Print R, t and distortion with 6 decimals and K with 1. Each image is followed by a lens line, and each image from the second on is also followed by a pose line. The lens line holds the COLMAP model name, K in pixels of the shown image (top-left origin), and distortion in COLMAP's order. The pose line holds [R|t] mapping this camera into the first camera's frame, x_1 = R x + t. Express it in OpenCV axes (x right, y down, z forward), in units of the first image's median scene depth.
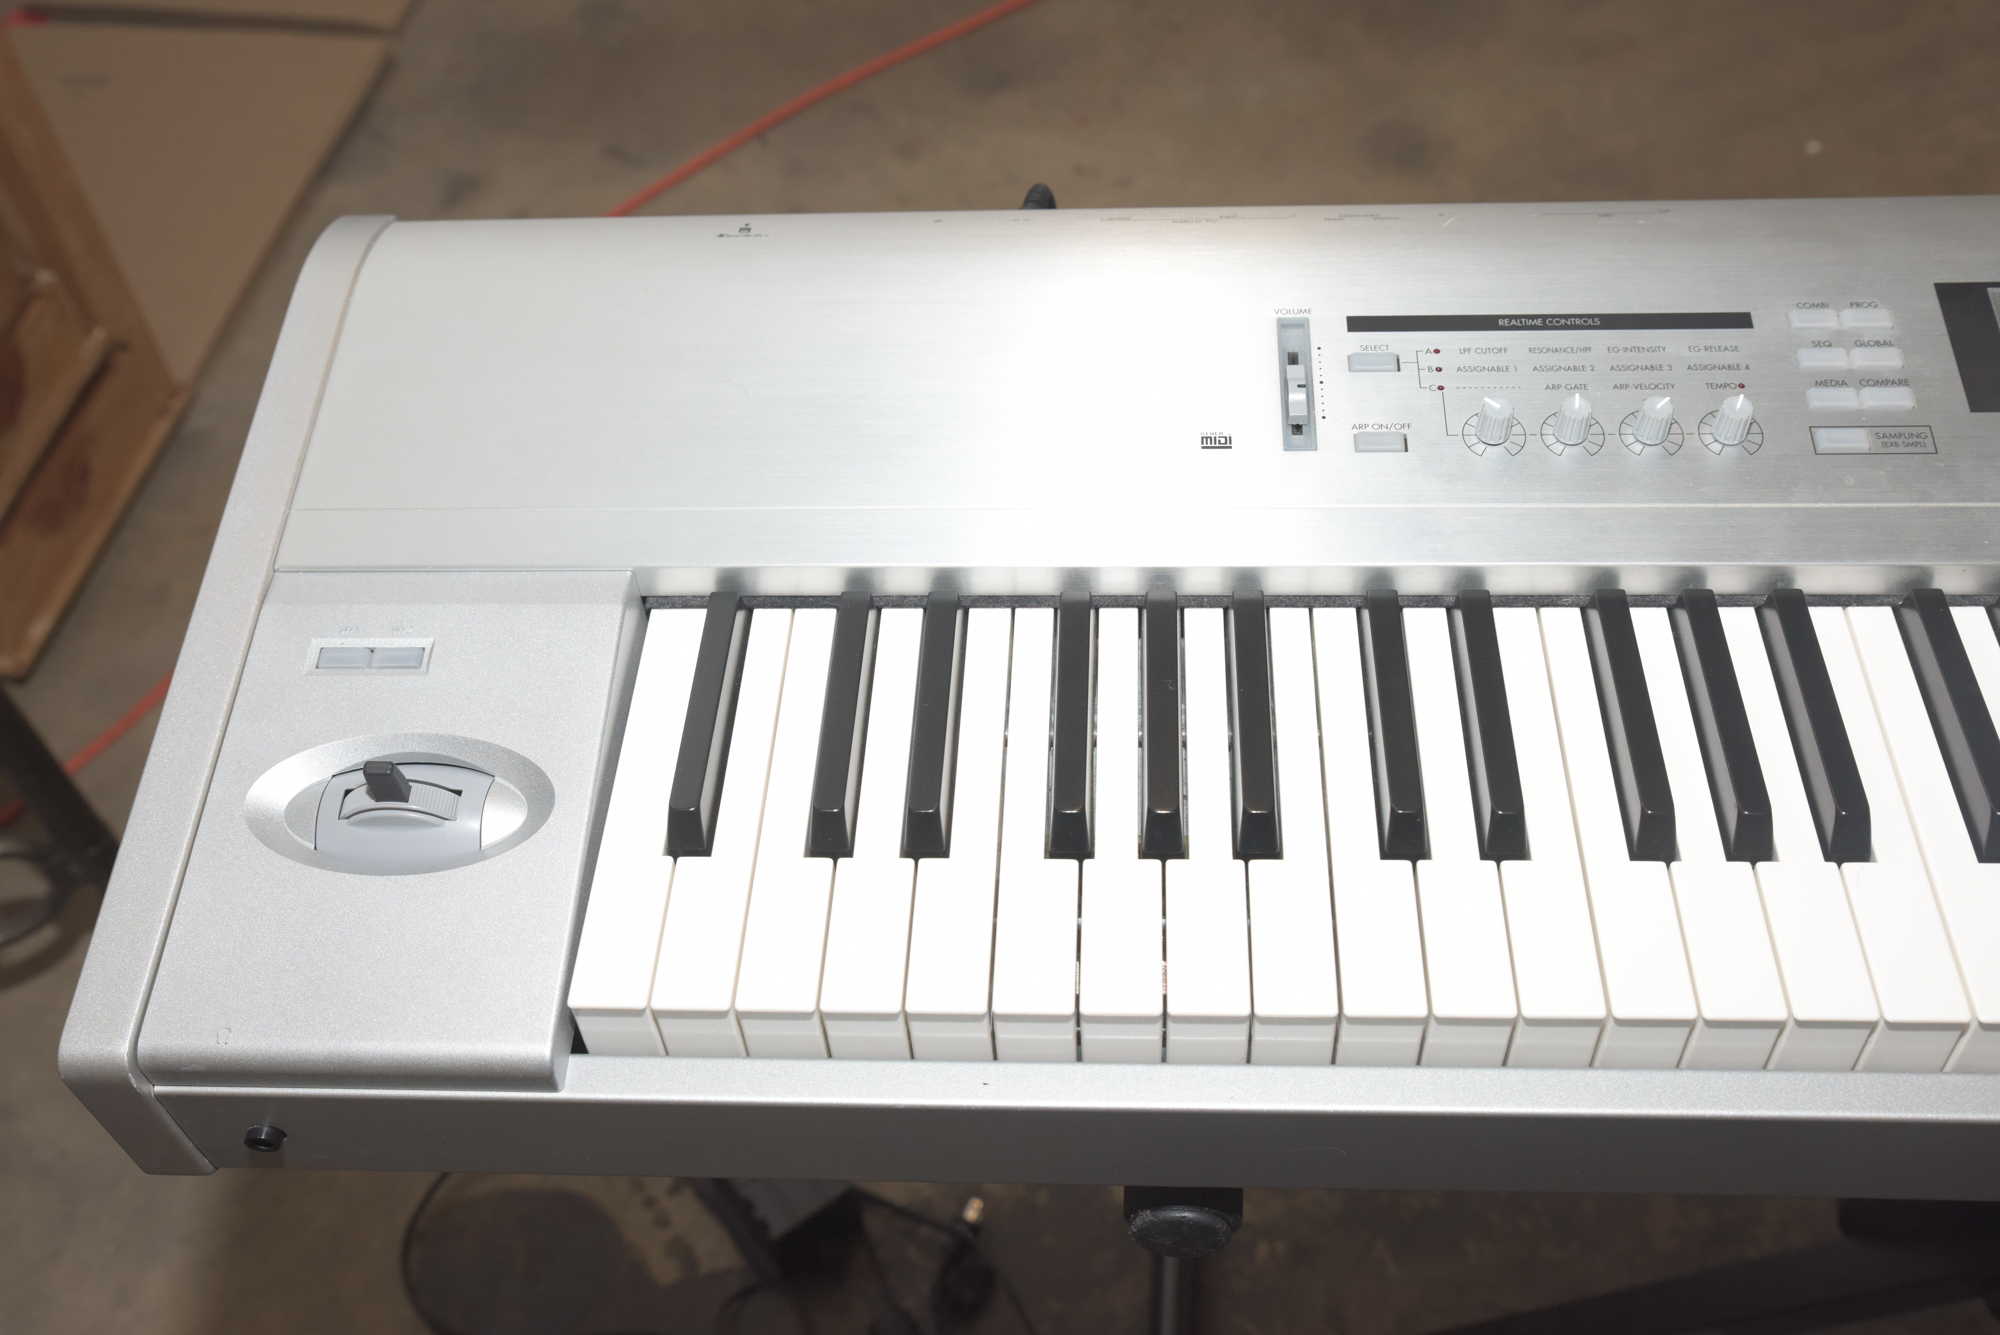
lens RADIAL K [[2078.7, 0, 997.5], [0, 2078.7, 634.9], [0, 0, 1]] dist [0.006969, 0.018778]
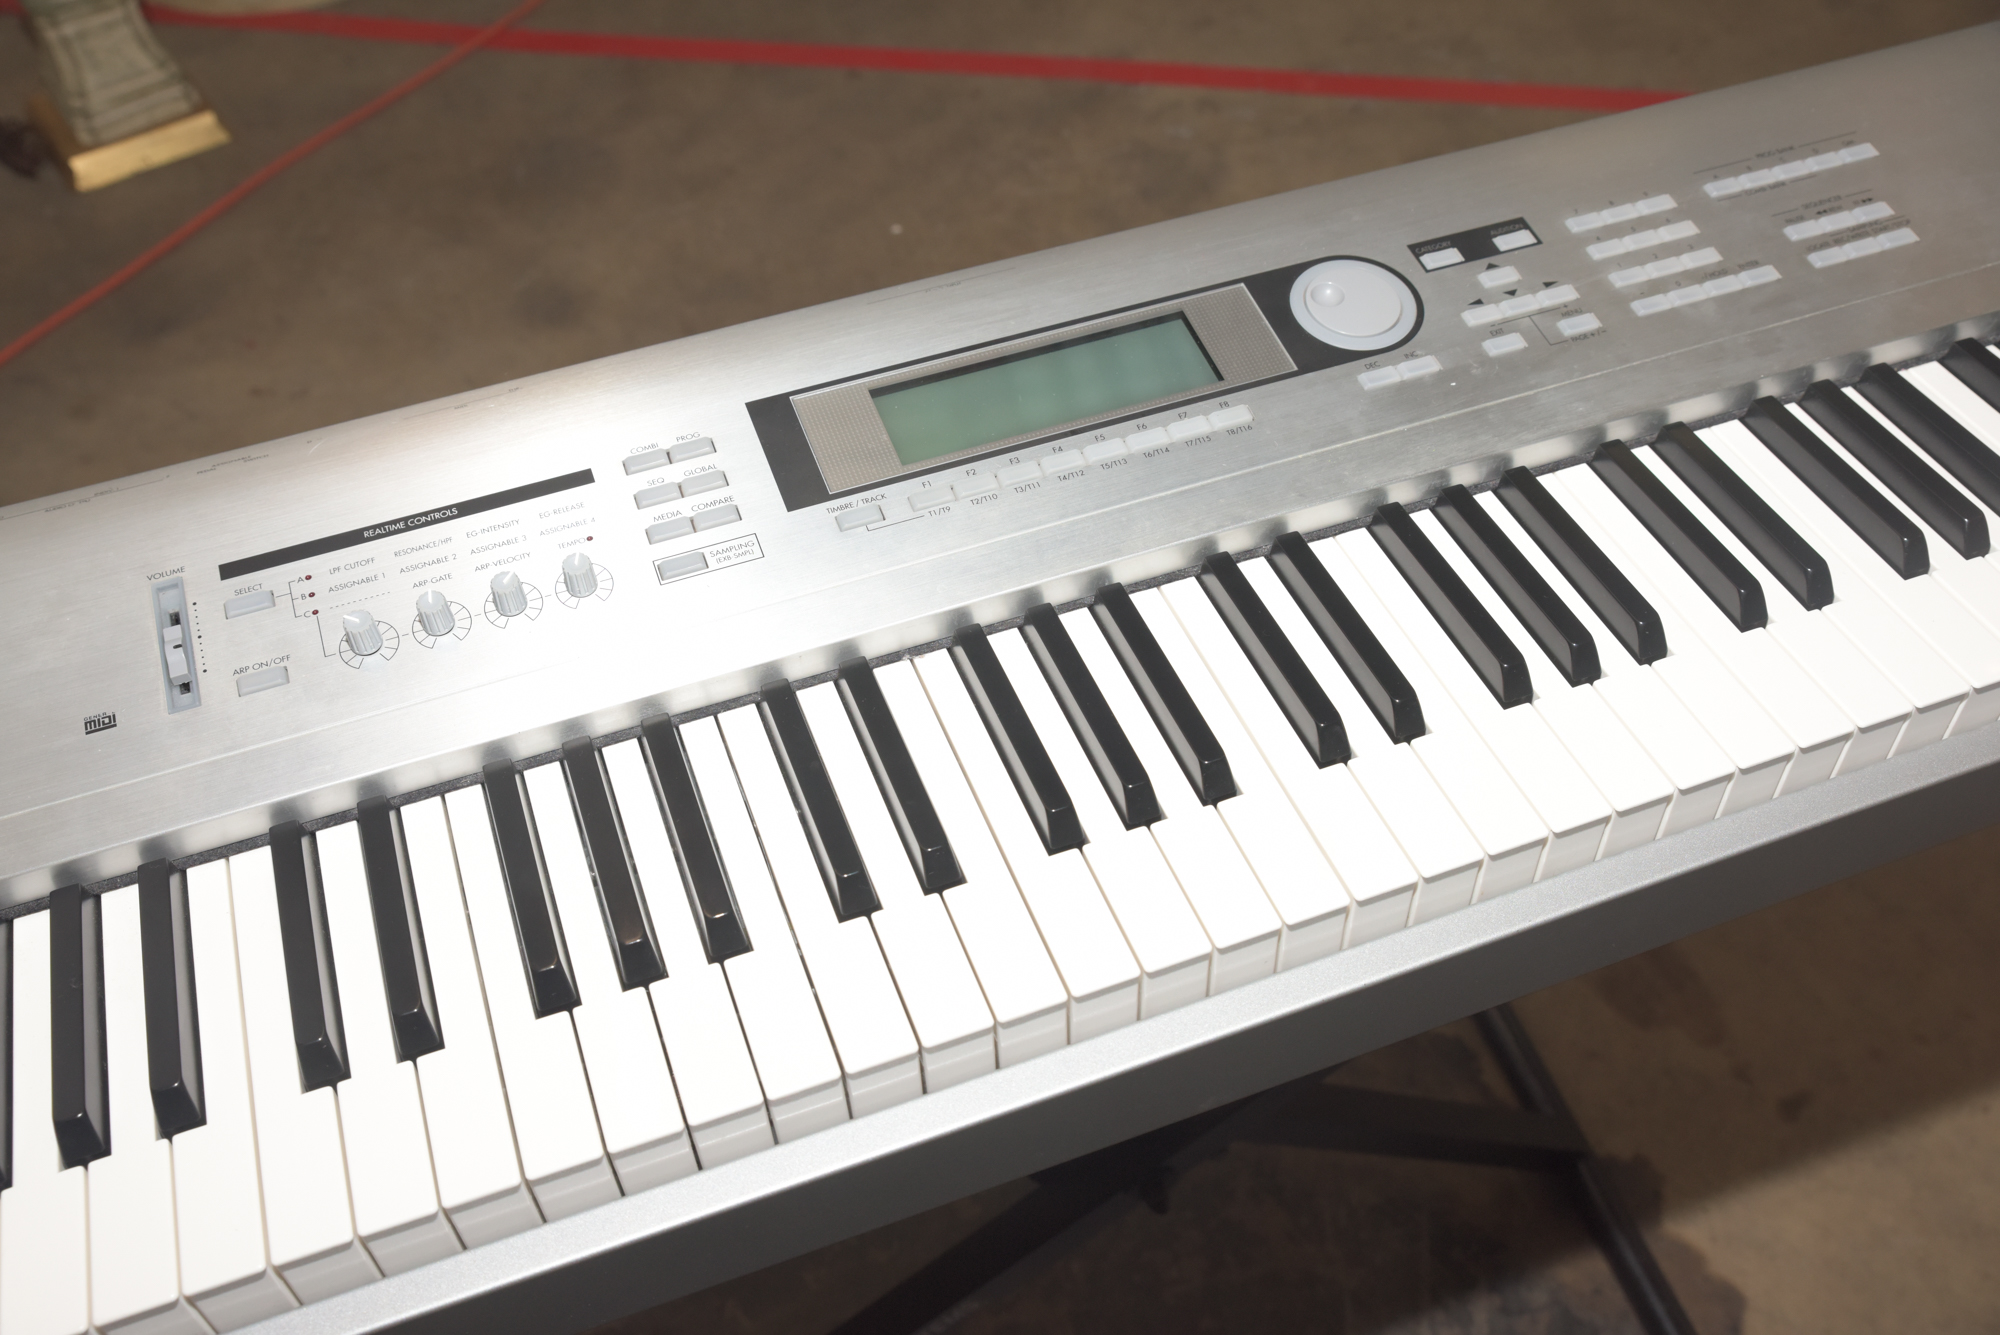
lens RADIAL K [[1957.2, 0, 1000.0], [0, 1957.2, 667.5], [0, 0, 1]] dist [-0.049561, 0.025650]
pose [[0.920293, -0.271277, 0.281905, 0.240861], [0.281456, 0.959563, 0.004561, -0.000236], [-0.271743, 0.075146, 0.959432, -0.024347]]
